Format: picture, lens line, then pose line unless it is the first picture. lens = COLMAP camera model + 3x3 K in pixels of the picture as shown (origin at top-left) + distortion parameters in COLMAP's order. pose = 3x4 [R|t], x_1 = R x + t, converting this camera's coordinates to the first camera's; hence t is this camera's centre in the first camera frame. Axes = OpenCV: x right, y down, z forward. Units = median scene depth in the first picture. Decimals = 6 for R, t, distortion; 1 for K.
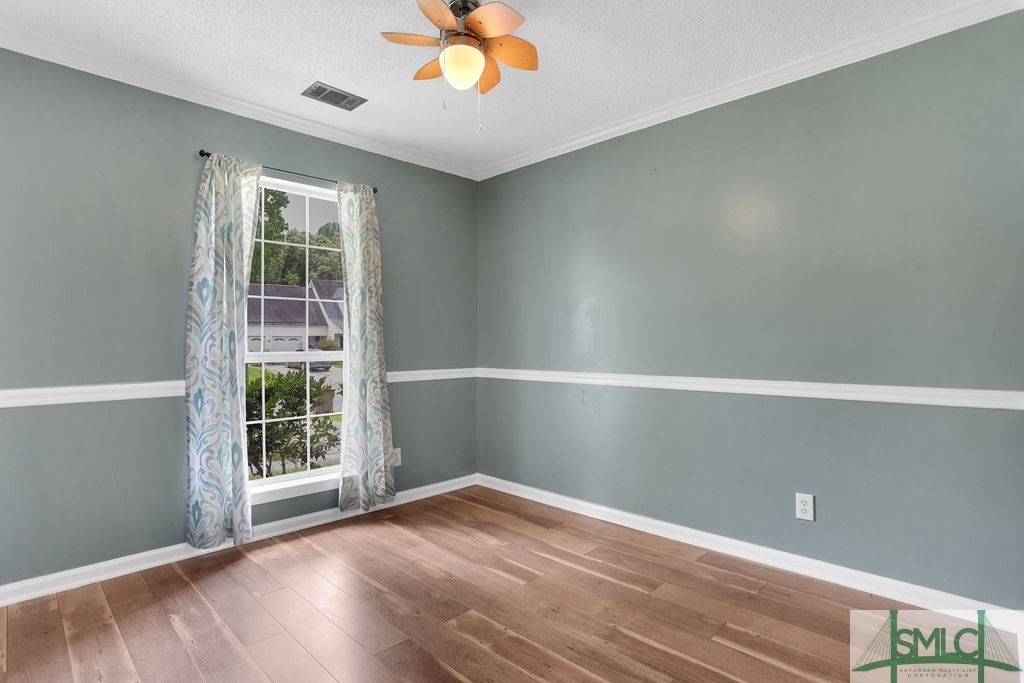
lens RADIAL K [[514.3, 0, 515.8], [0, 514.3, 343.9], [0, 0, 1]] dist [-0.075742, 0.034645]
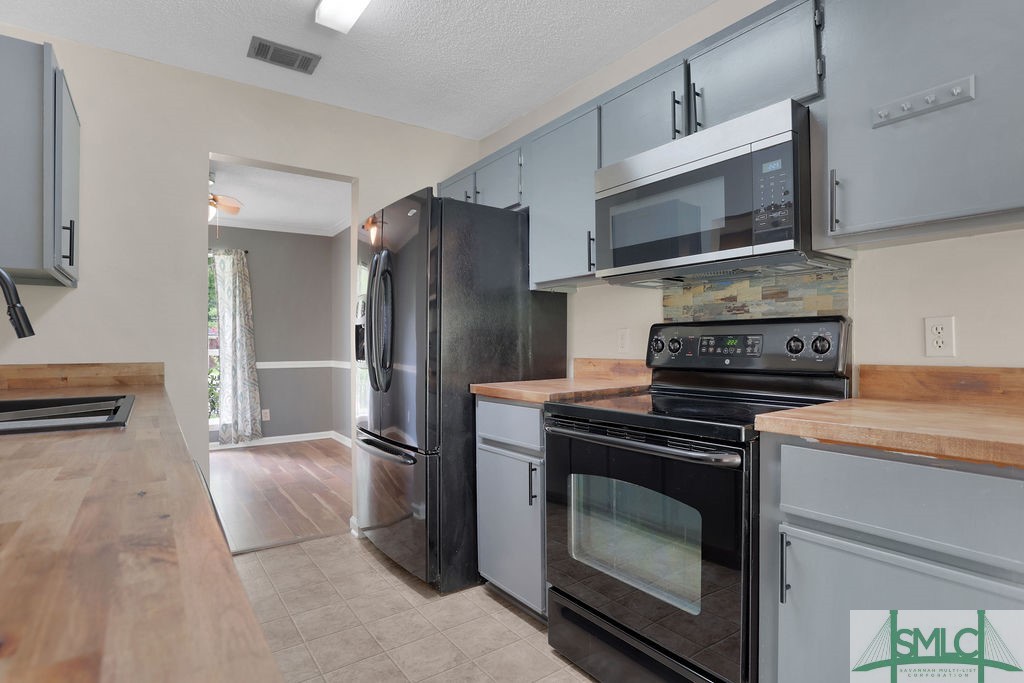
lens RADIAL K [[514.3, 0, 515.8], [0, 514.3, 343.9], [0, 0, 1]] dist [-0.075742, 0.034645]
pose [[0.985820, -0.003525, -0.167768, 1.053700], [0.003106, 0.999991, -0.002760, 0.003626], [0.167776, 0.002200, 0.985823, -0.578825]]
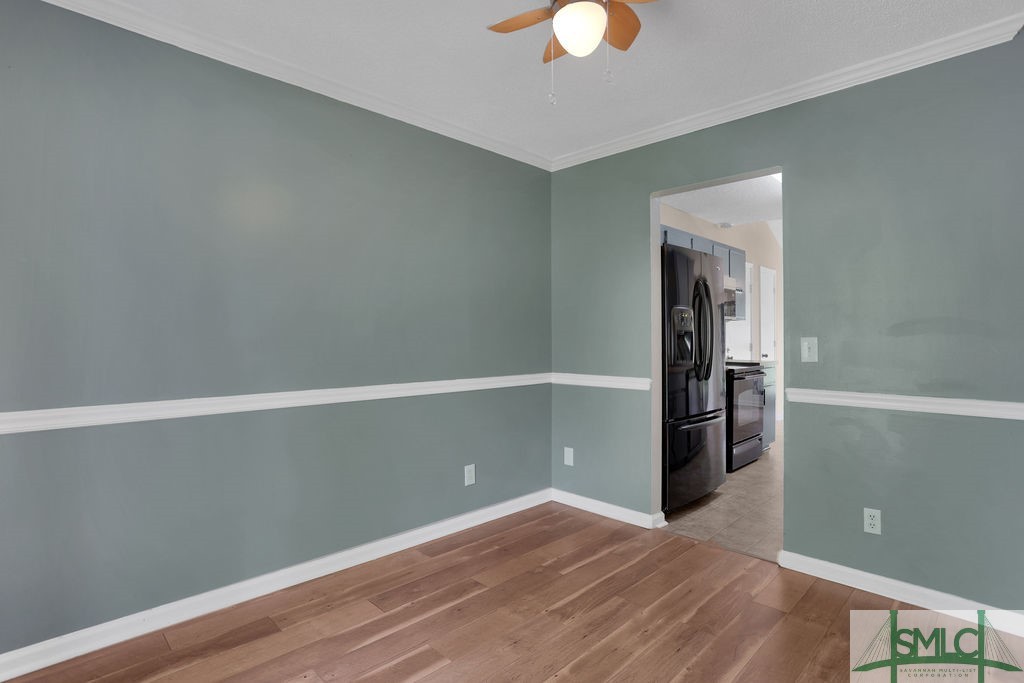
lens RADIAL K [[524.5, 0, 518.0], [0, 524.5, 349.3], [0, 0, 1]] dist [-0.045908, 0.001410]
pose [[-0.015765, -0.003846, 0.999868, -0.651813], [0.000732, 0.999992, 0.003858, 0.005561], [-0.999875, 0.000793, -0.015762, 0.788970]]
